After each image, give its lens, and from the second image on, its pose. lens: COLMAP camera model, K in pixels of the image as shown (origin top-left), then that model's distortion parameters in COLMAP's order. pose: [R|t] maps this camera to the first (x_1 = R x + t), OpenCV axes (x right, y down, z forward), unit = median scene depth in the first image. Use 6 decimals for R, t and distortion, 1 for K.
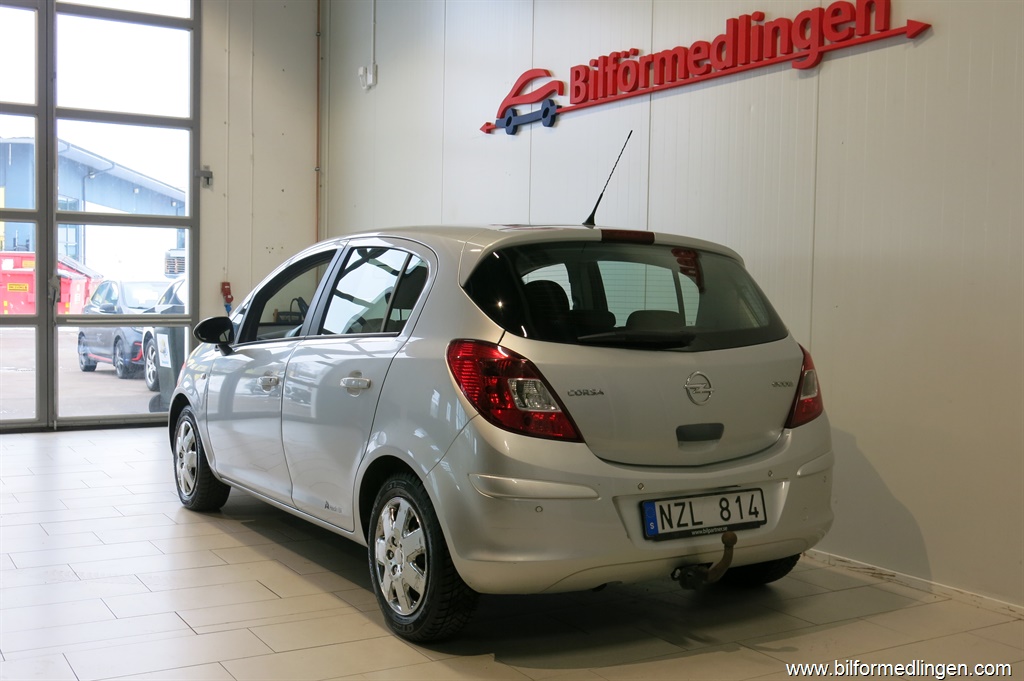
lens RADIAL K [[1096.5, 0, 515.4], [0, 1096.5, 357.4], [0, 0, 1]] dist [-0.013914, -0.009324]
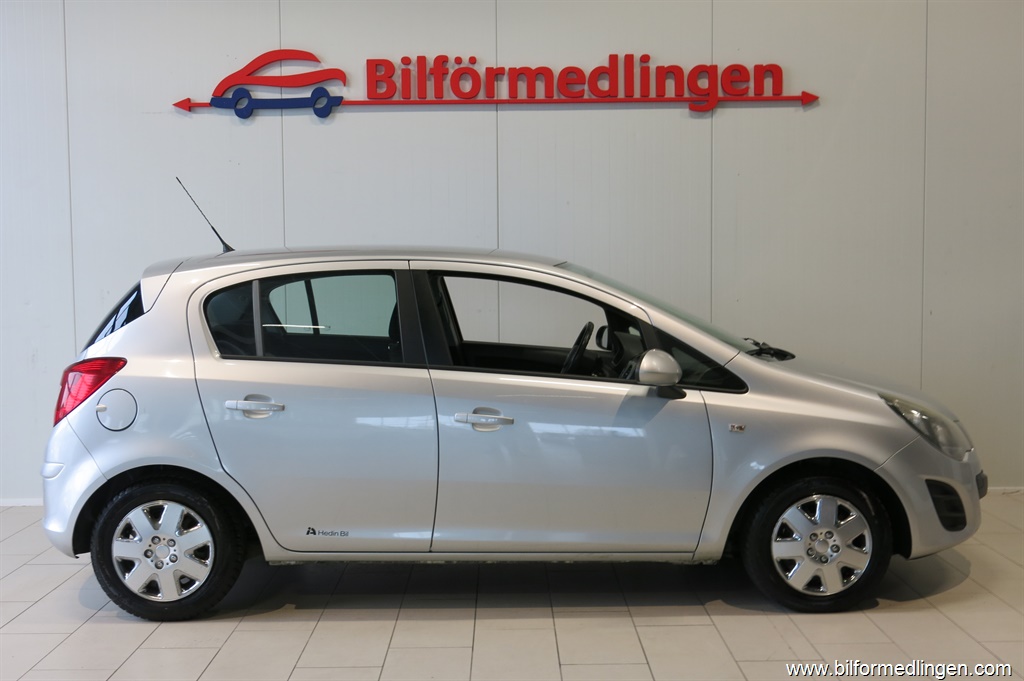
lens RADIAL K [[1169.9, 0, 512.0], [0, 1169.9, 340.5], [0, 0, 1]] dist [-0.019371, -0.022702]
pose [[0.517205, -0.079710, 0.852141, -0.846166], [0.071969, 0.996178, 0.049502, -0.073241], [-0.852830, 0.035725, 0.520965, 0.427102]]
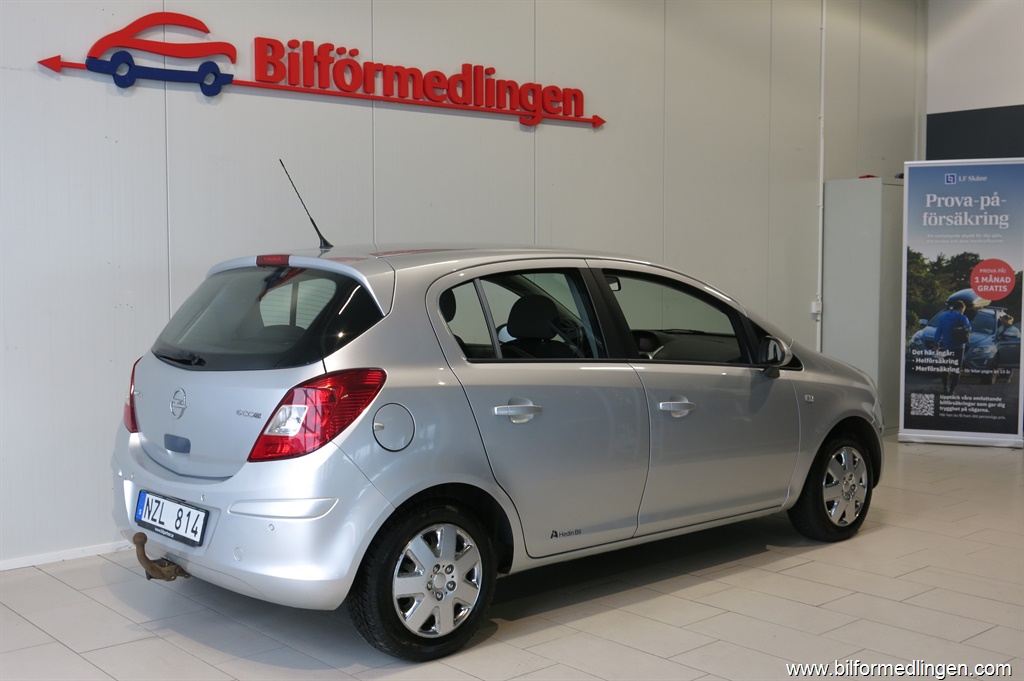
lens RADIAL K [[1169.9, 0, 512.0], [0, 1169.9, 340.5], [0, 0, 1]] dist [-0.019371, -0.022702]
pose [[-0.178663, -0.082121, 0.980477, -0.994510], [0.061486, 0.993631, 0.094427, -0.116905], [-0.981987, 0.077157, -0.172476, 1.097550]]
